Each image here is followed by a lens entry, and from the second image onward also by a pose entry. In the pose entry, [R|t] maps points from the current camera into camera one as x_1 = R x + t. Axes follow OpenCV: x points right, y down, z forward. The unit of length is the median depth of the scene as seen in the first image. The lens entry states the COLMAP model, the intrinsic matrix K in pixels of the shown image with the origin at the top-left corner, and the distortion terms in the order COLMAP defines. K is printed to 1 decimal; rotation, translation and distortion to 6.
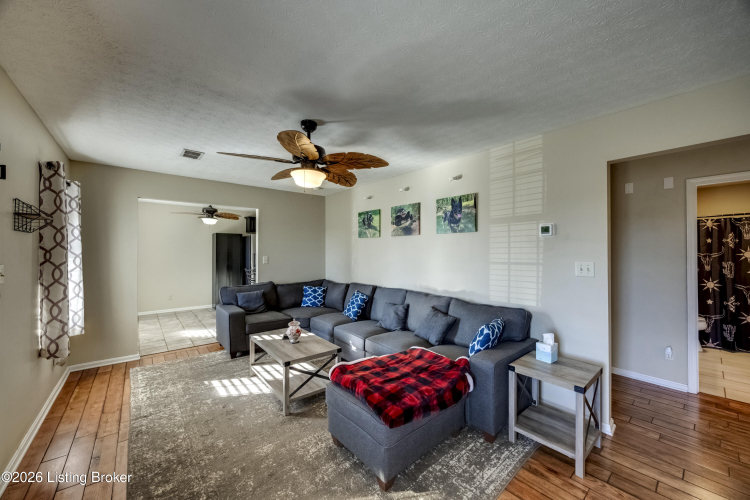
lens RADIAL K [[285.8, 0, 386.3], [0, 285.8, 251.1], [0, 0, 1]] dist [-0.004076, -0.000244]
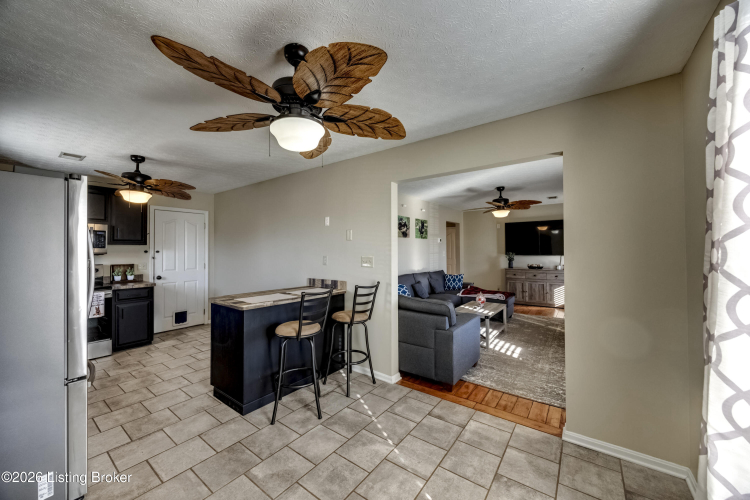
lens RADIAL K [[285.8, 0, 372.1], [0, 285.8, 244.4], [0, 0, 1]] dist [-0.004076, -0.000244]
pose [[-0.200025, 0.019868, 0.979589, -1.510014], [0.015628, 0.999732, -0.017085, 0.002533], [-0.979666, 0.011892, -0.200282, 1.652801]]
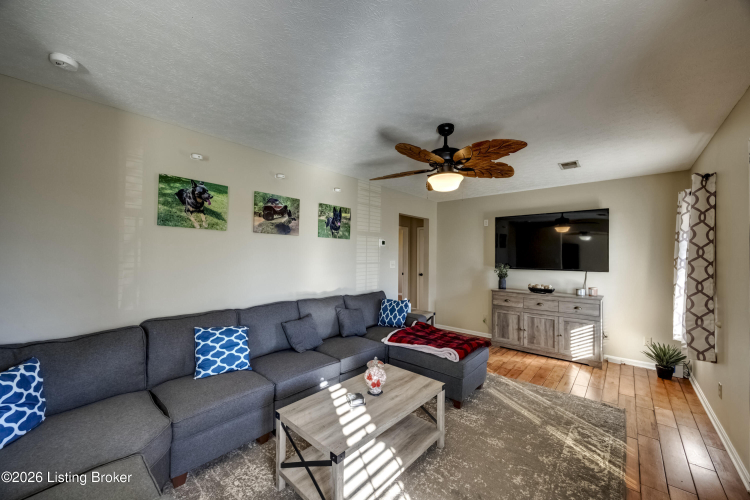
lens RADIAL K [[285.8, 0, 373.6], [0, 285.8, 255.8], [0, 0, 1]] dist [-0.004076, -0.000244]
pose [[-0.123695, 0.008980, 0.992280, -0.858683], [0.001512, 0.999960, -0.008861, 0.014508], [-0.992319, 0.000404, -0.123704, 0.957946]]
